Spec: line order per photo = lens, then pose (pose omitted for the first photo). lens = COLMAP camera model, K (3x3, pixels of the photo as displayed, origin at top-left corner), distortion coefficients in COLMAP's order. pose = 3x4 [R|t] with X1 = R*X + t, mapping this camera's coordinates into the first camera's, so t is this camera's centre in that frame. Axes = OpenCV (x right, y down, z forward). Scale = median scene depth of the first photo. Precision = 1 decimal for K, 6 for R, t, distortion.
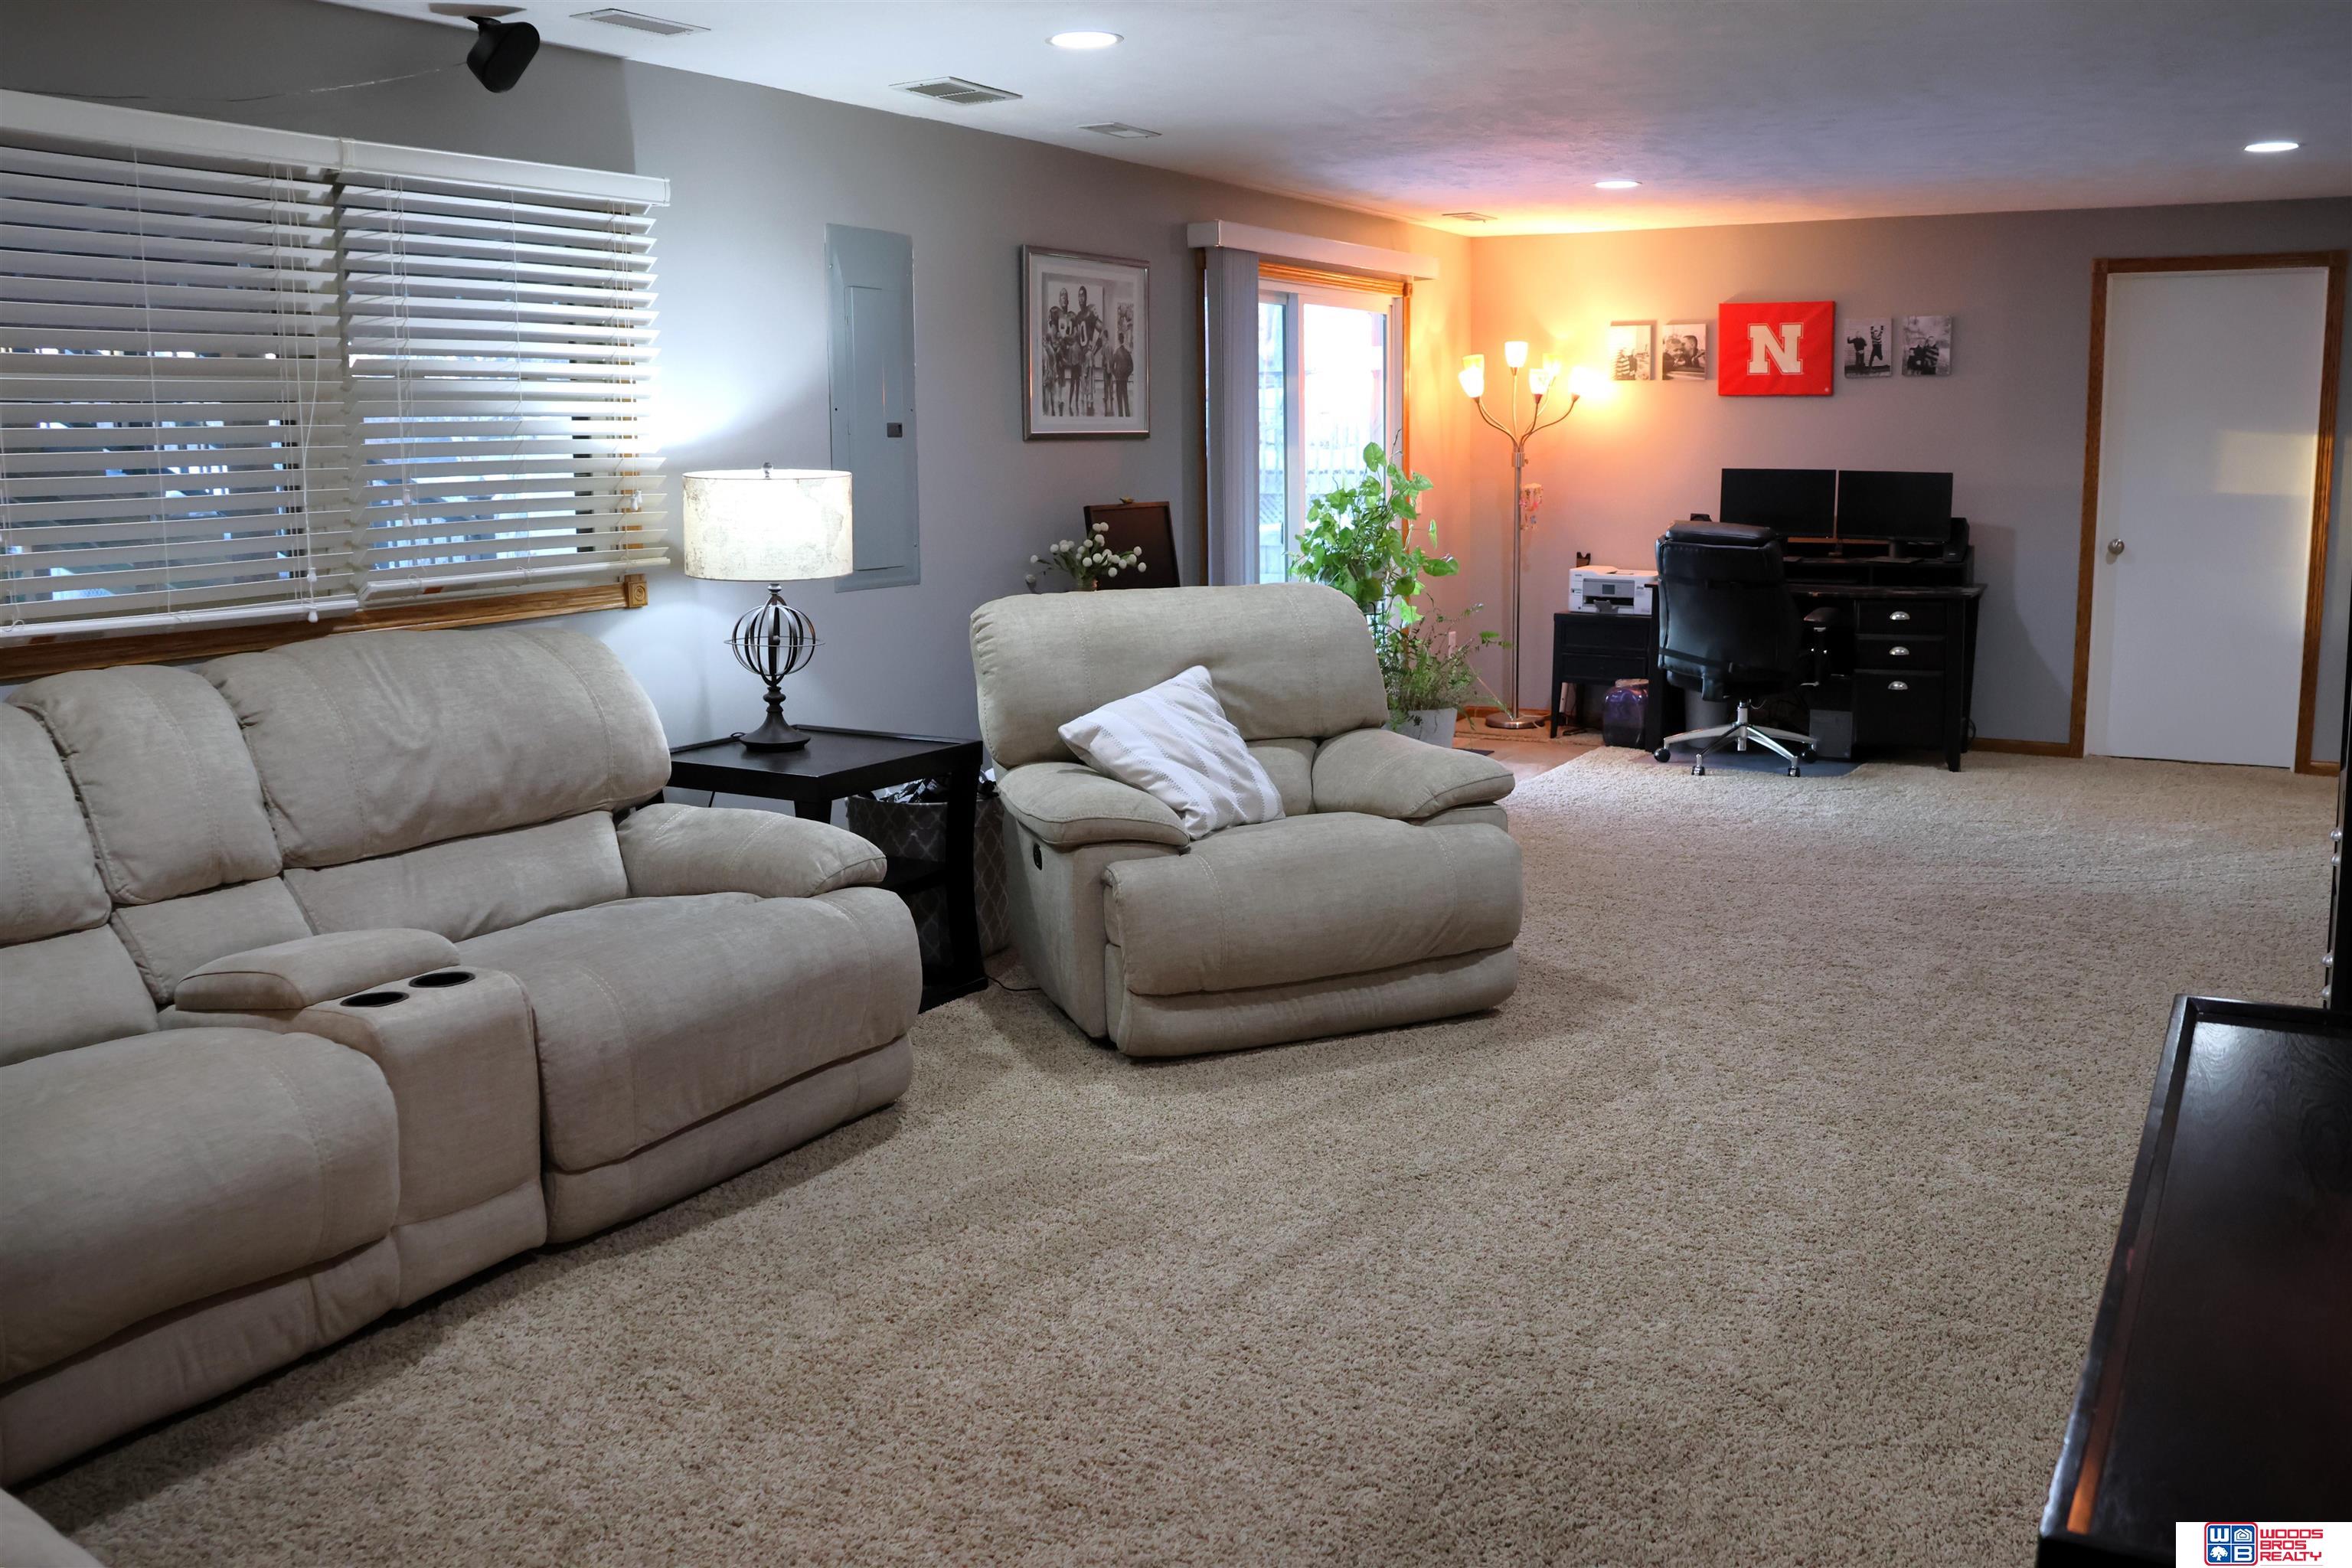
lens RADIAL K [[2015.6, 0, 1159.9], [0, 2015.6, 745.8], [0, 0, 1]] dist [-0.140602, 0.127061]
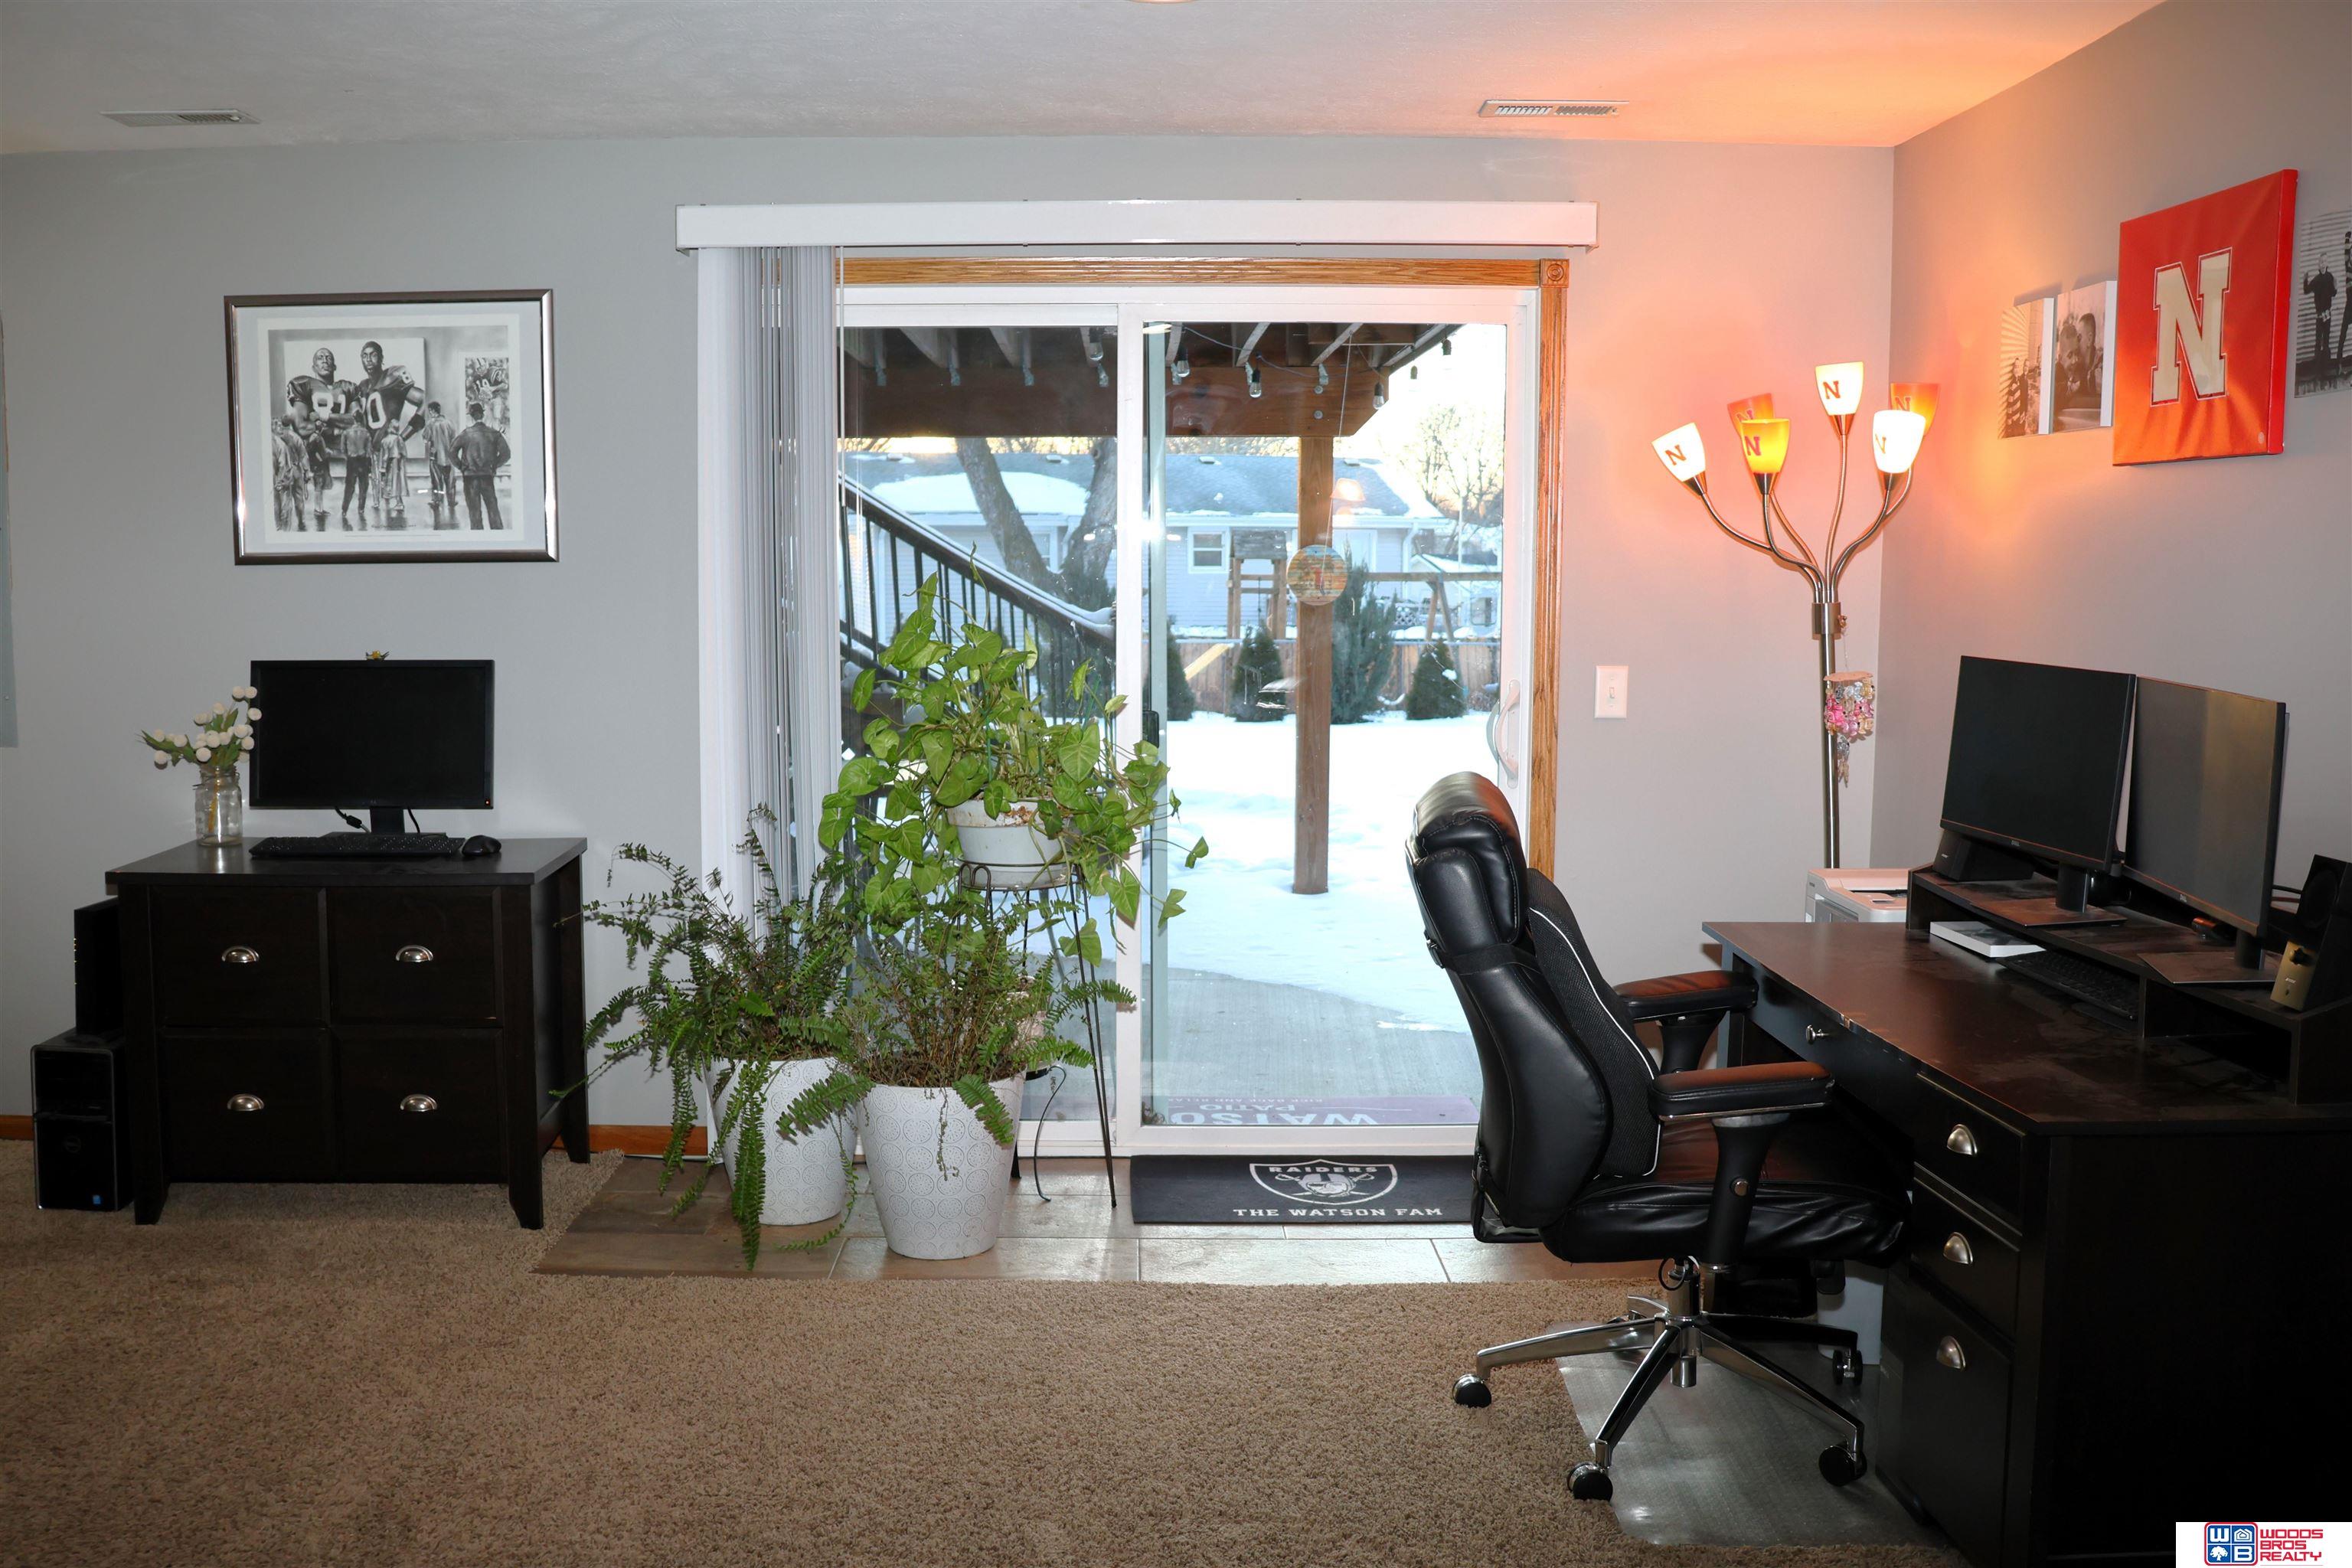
lens RADIAL K [[2143.7, 0, 1057.8], [0, 2143.7, 756.6], [0, 0, 1]] dist [-0.099392, 0.011264]
pose [[0.482346, 0.099257, -0.870339, 0.622498], [-0.132715, 0.990371, 0.039394, -0.128177], [0.865869, 0.096505, 0.490874, 0.743907]]
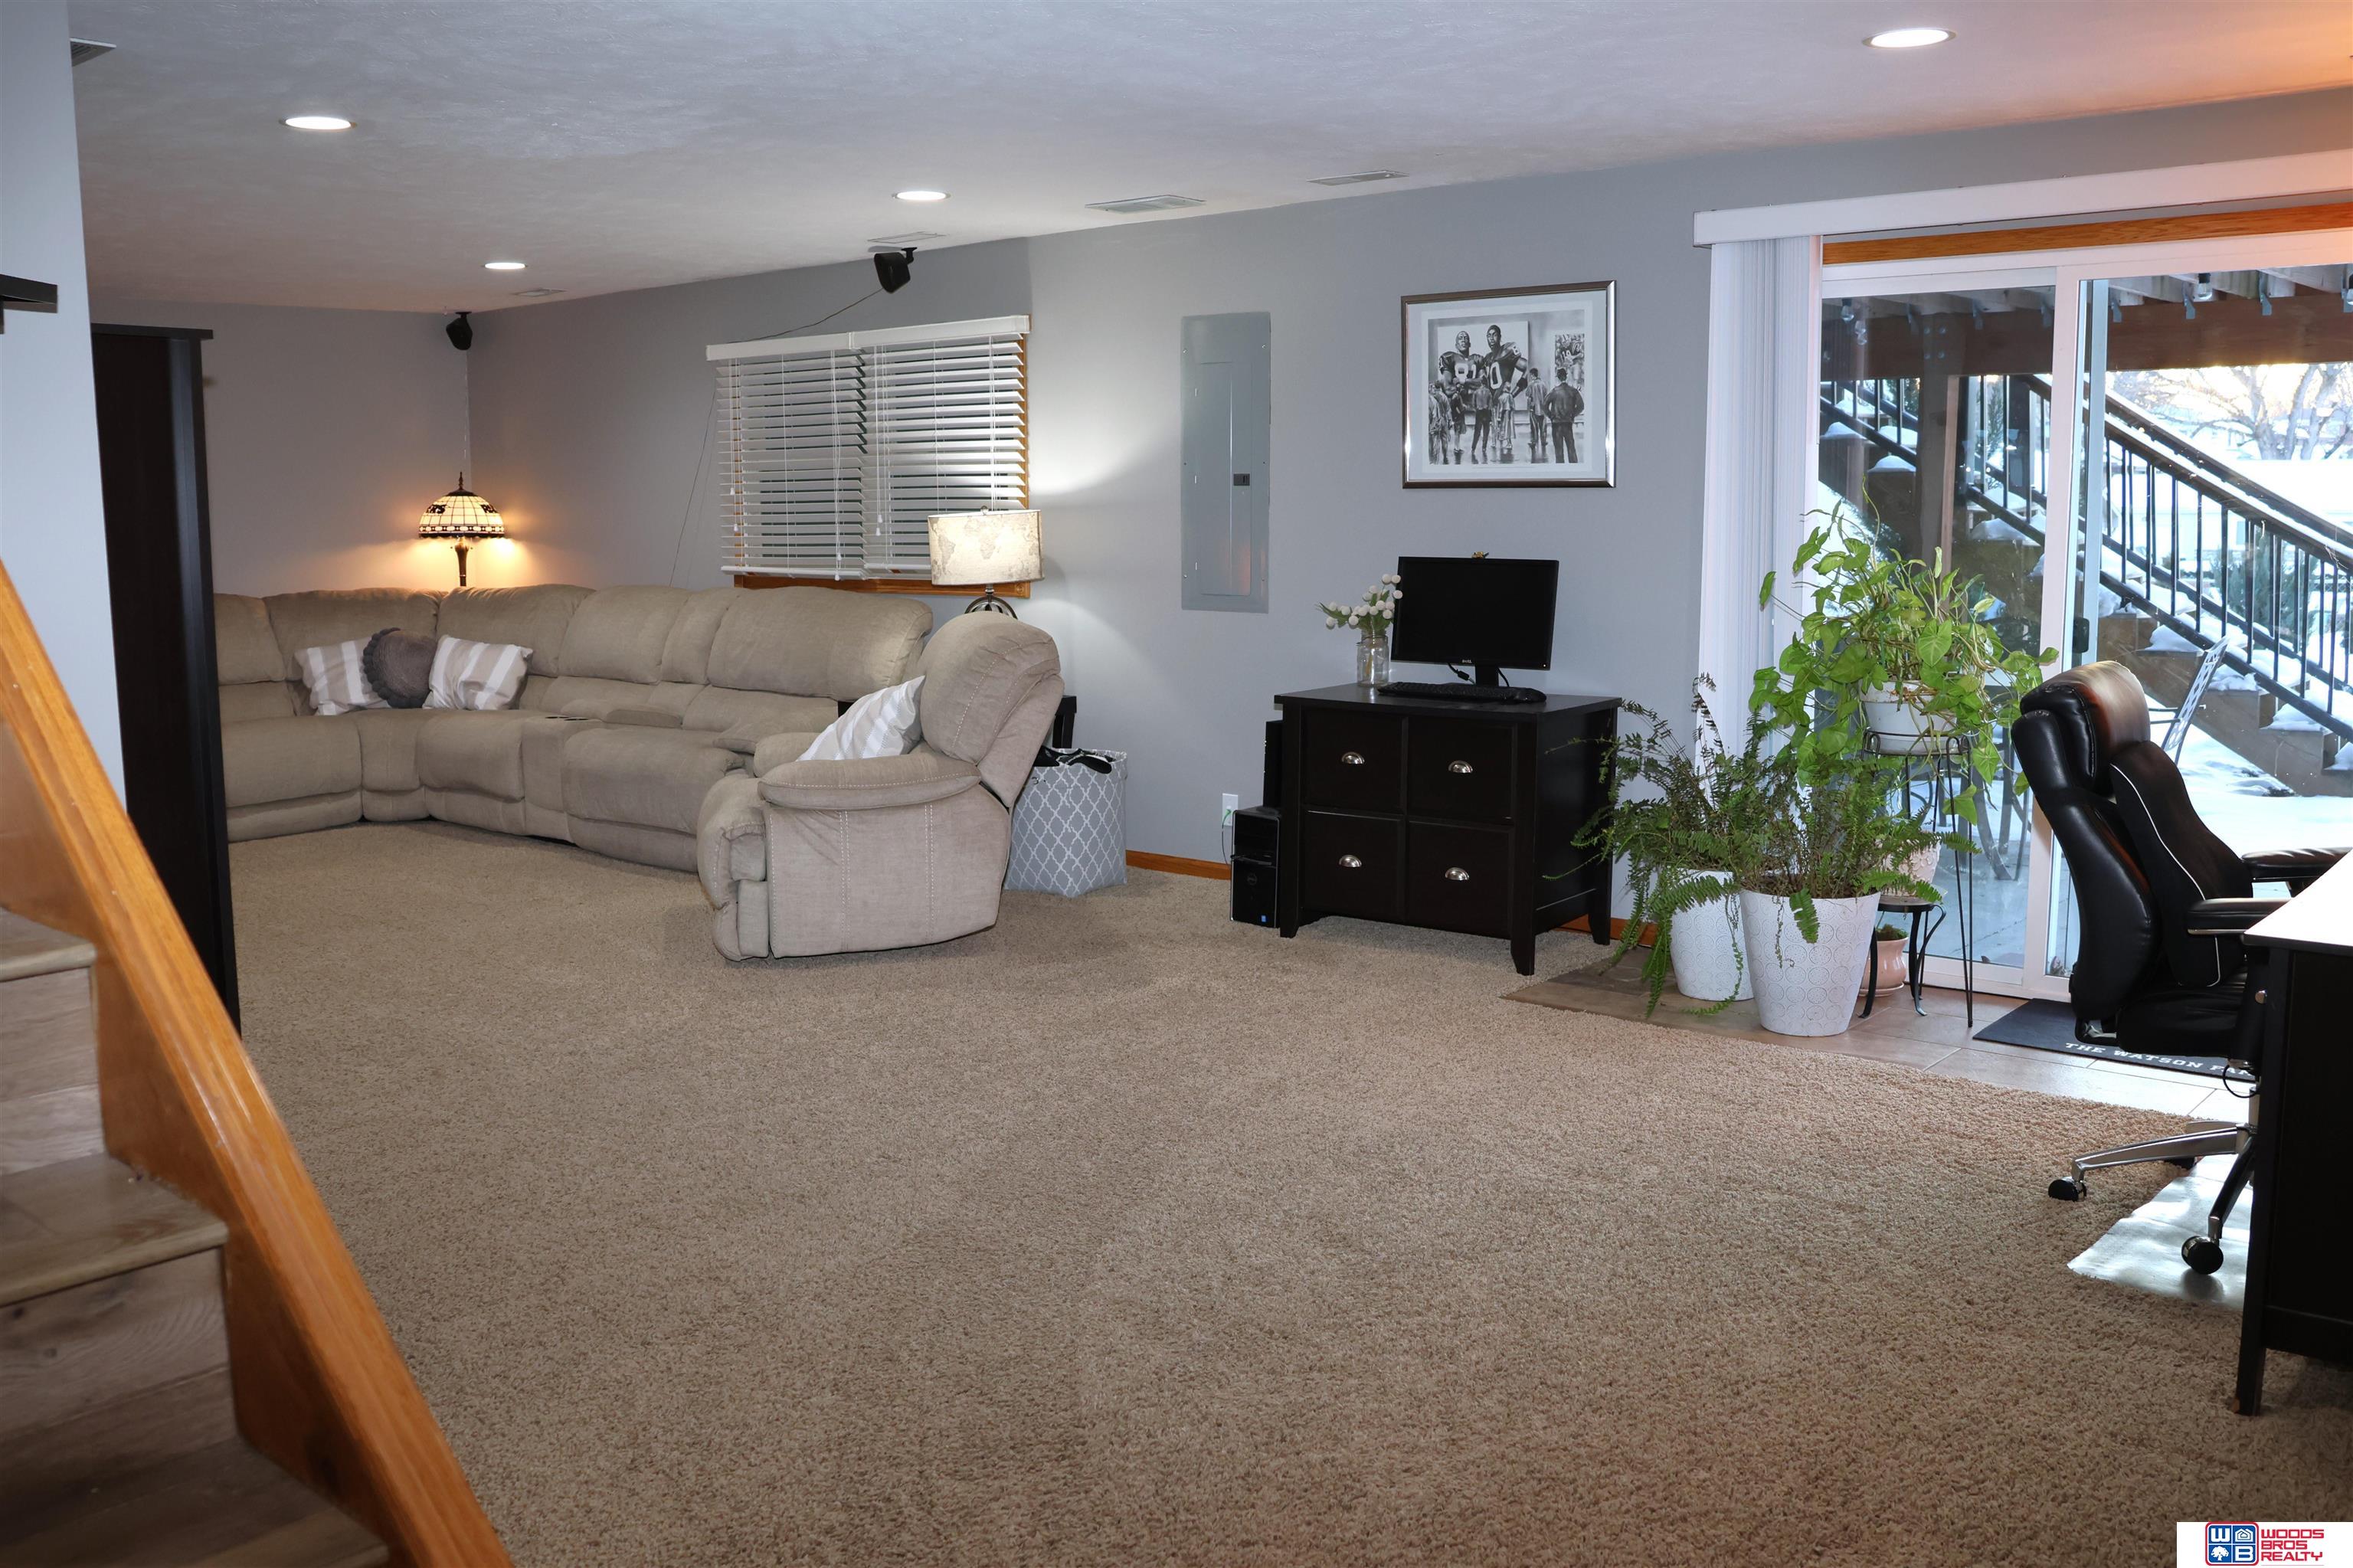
lens RADIAL K [[2016.5, 0, 1160.4], [0, 2016.5, 745.8], [0, 0, 1]] dist [-0.140602, 0.127061]
pose [[-0.174791, 0.136336, -0.975121, 0.801188], [-0.136322, 0.977478, 0.161102, -0.143810], [0.975123, 0.161090, -0.152269, 0.882370]]
